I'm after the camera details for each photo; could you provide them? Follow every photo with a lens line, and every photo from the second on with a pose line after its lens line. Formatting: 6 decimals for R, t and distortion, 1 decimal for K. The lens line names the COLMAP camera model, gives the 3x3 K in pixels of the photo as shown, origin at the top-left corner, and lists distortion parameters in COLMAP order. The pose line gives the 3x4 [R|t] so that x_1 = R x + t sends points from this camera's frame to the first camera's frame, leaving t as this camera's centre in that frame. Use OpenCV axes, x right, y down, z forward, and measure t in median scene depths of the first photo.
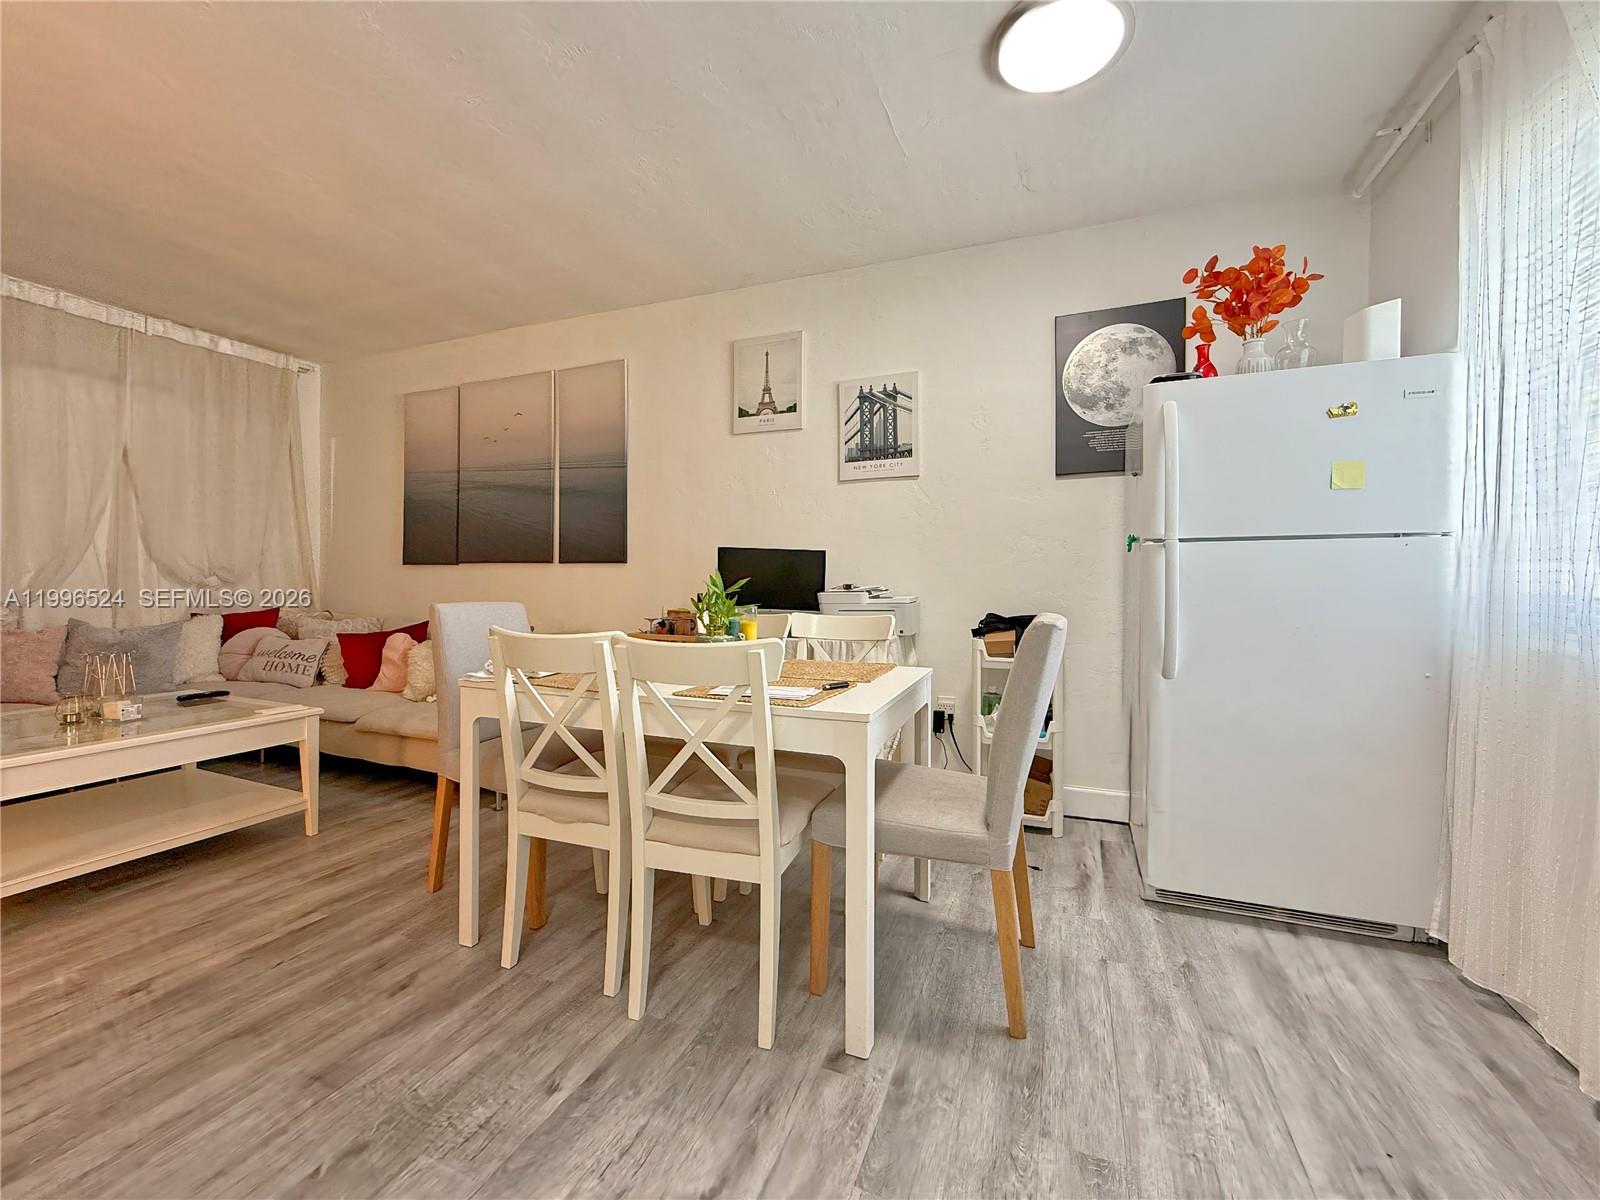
lens RADIAL K [[647.2, 0, 796.0], [0, 647.2, 595.9], [0, 0, 1]] dist [0.000981, -0.000414]
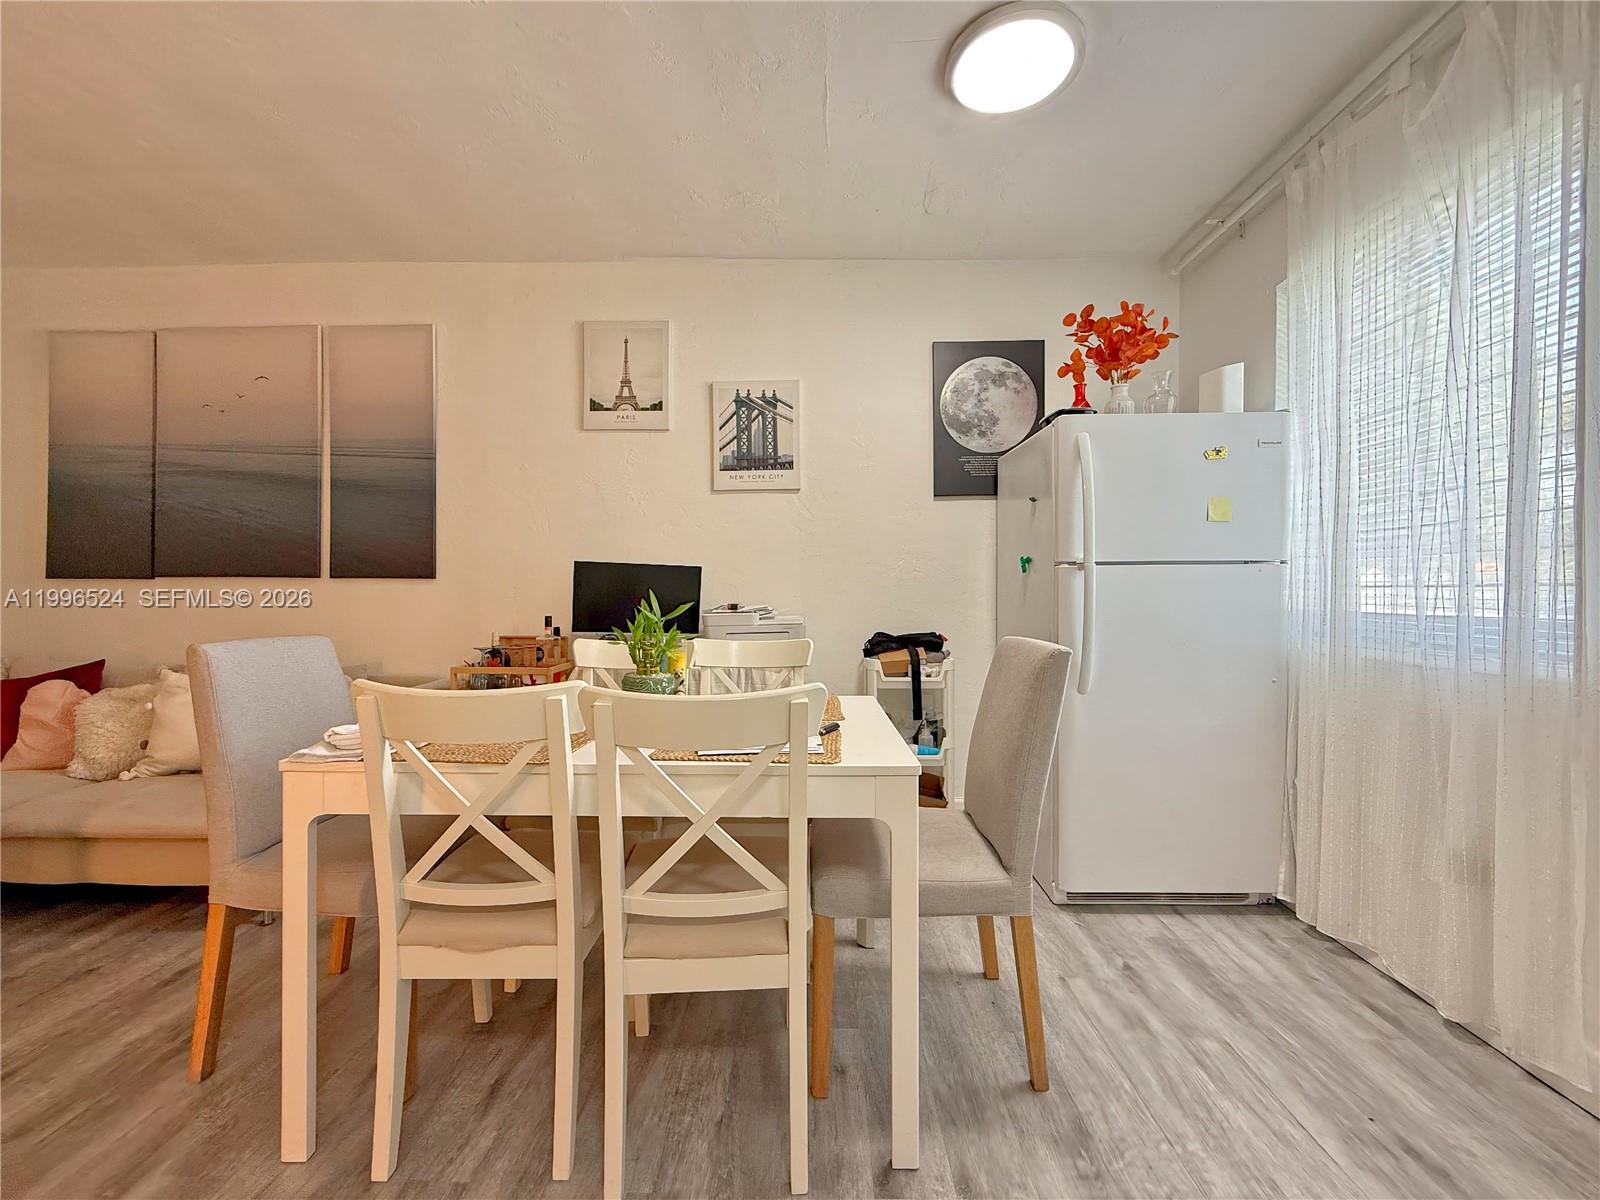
lens RADIAL K [[647.2, 0, 801.4], [0, 647.2, 600.0], [0, 0, 1]] dist [0.000981, -0.000414]
pose [[0.935035, -0.007748, 0.354470, -0.216737], [0.011791, 0.999888, -0.009248, -0.019820], [-0.354359, 0.012827, 0.935022, 0.158791]]
